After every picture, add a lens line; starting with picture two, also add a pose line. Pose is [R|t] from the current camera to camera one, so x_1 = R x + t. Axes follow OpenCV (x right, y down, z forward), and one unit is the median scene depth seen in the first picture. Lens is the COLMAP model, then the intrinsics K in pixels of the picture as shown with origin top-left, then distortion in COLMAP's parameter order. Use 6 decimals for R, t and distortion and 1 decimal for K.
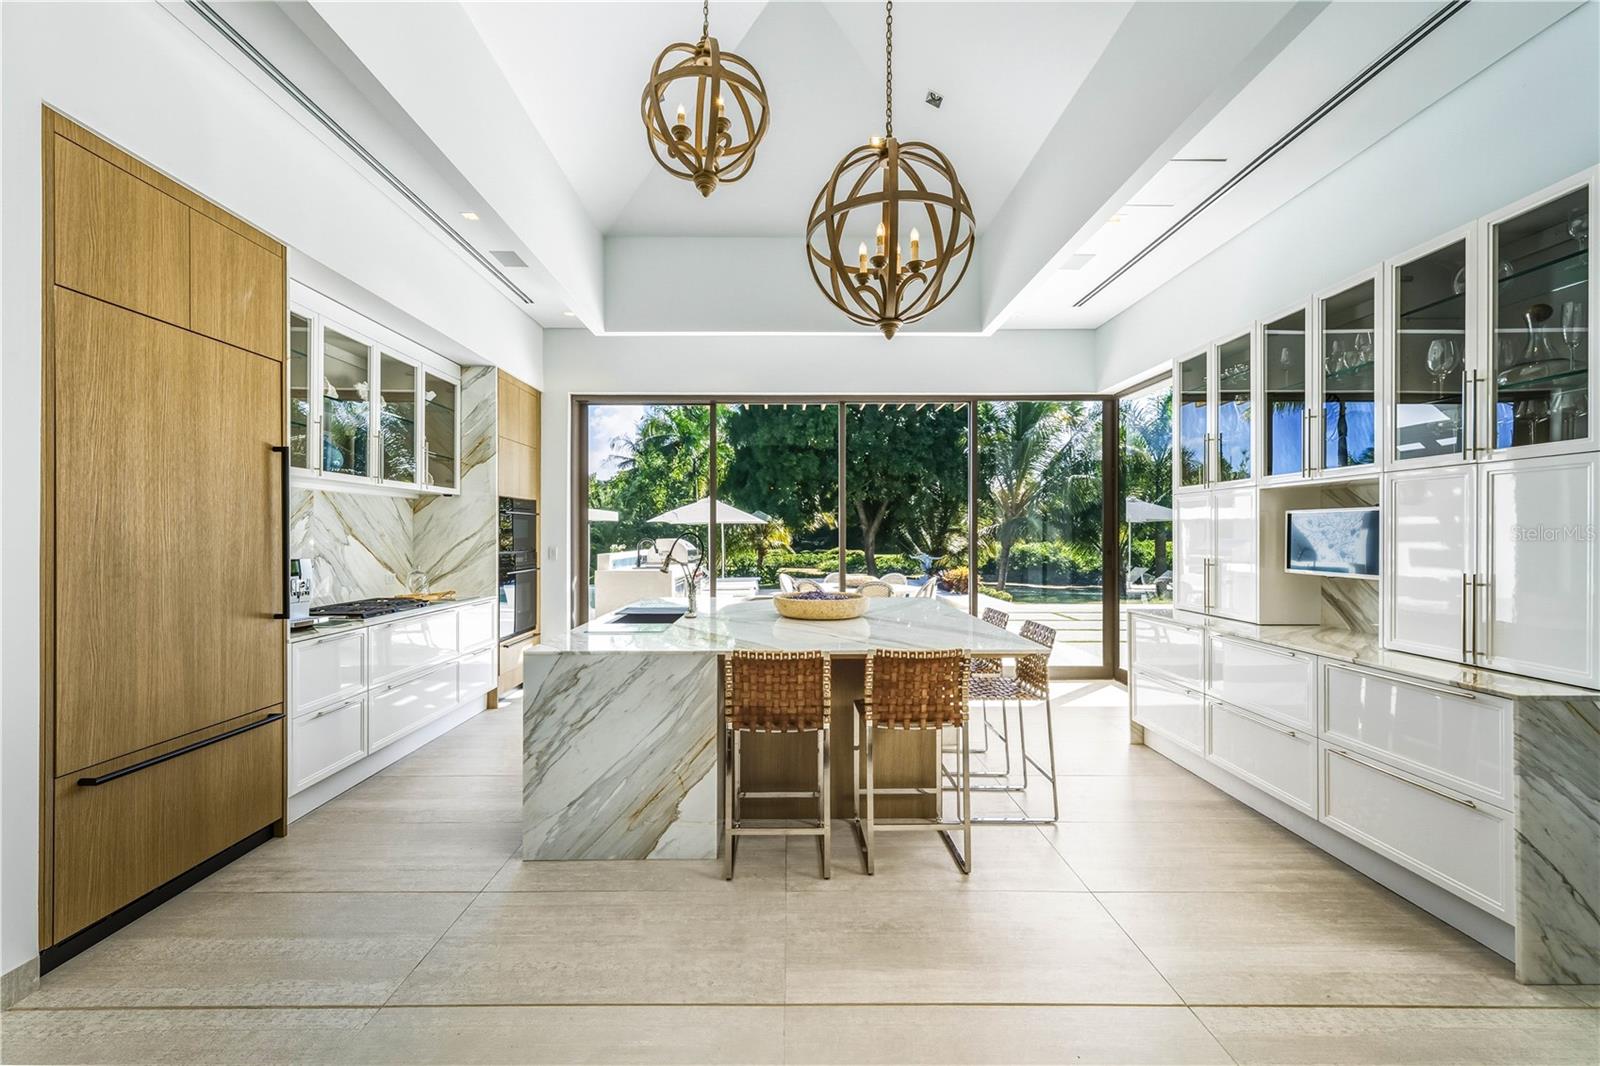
lens RADIAL K [[627.0, 0, 796.6], [0, 627.0, 538.3], [0, 0, 1]] dist [0.000699, 0.000231]
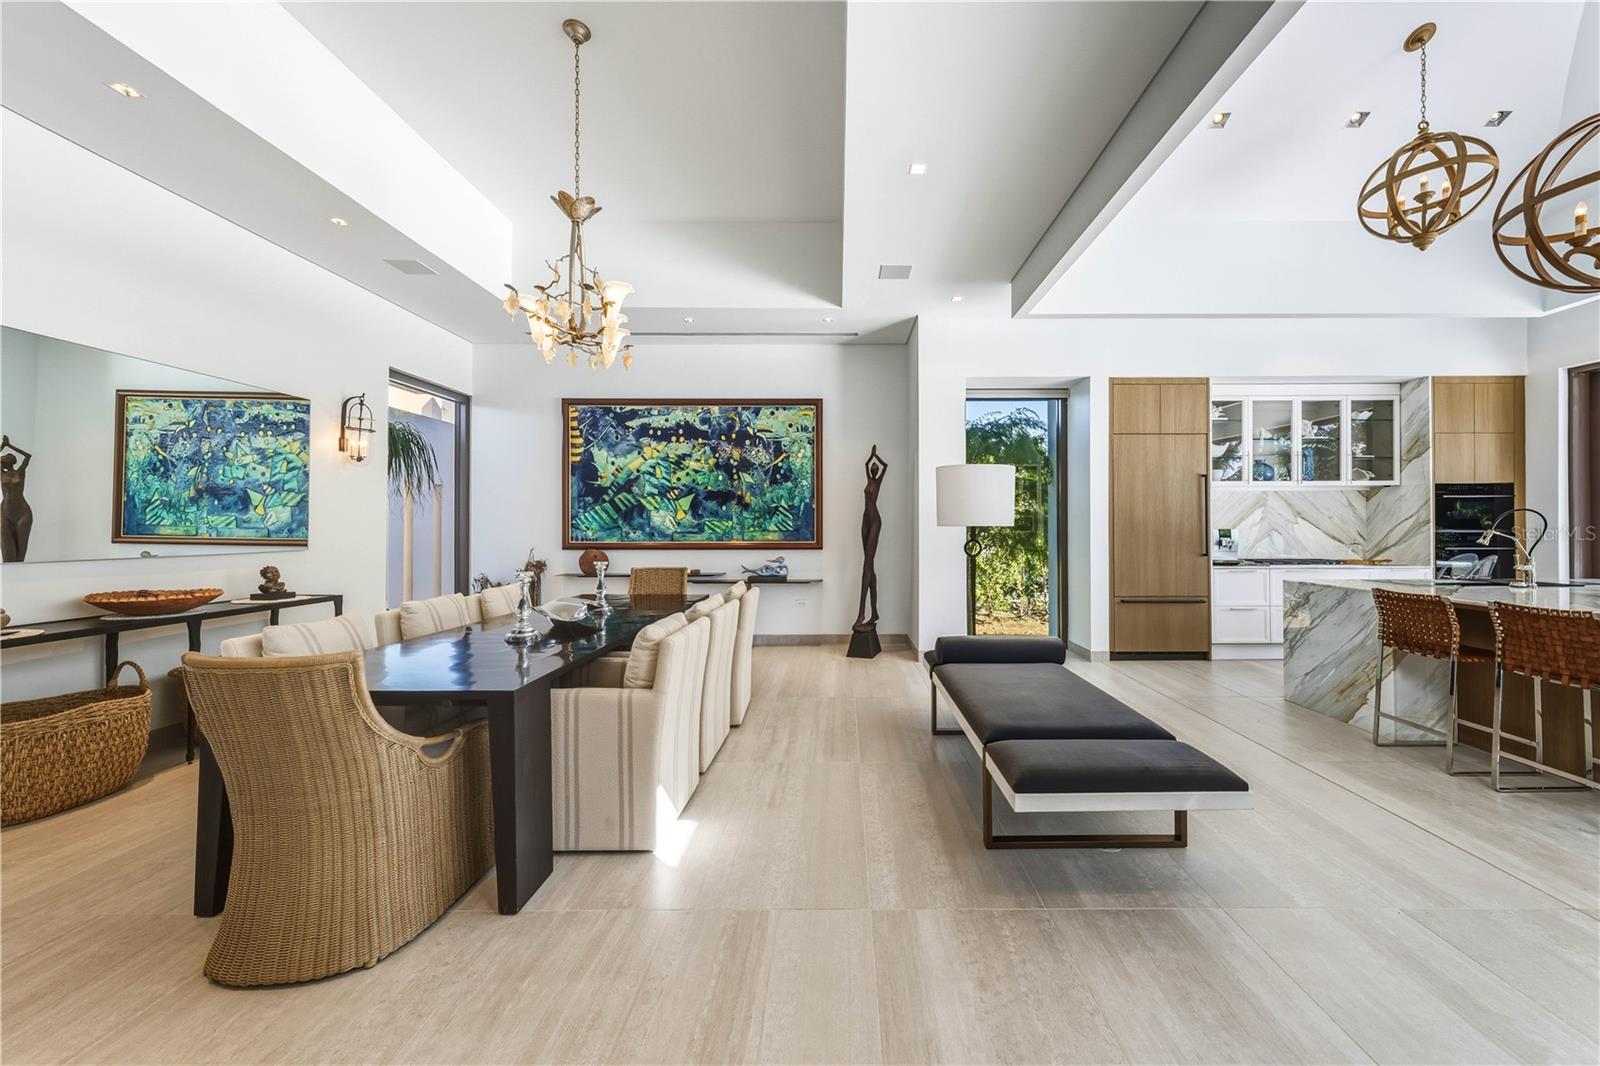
lens RADIAL K [[556.6, 0, 804.8], [0, 556.6, 527.2], [0, 0, 1]] dist [-0.000470, -0.000004]
pose [[-0.060741, 0.001839, -0.998152, 1.118691], [-0.004589, 0.999987, 0.002122, 0.033198], [0.998143, 0.004710, -0.060732, -0.227393]]
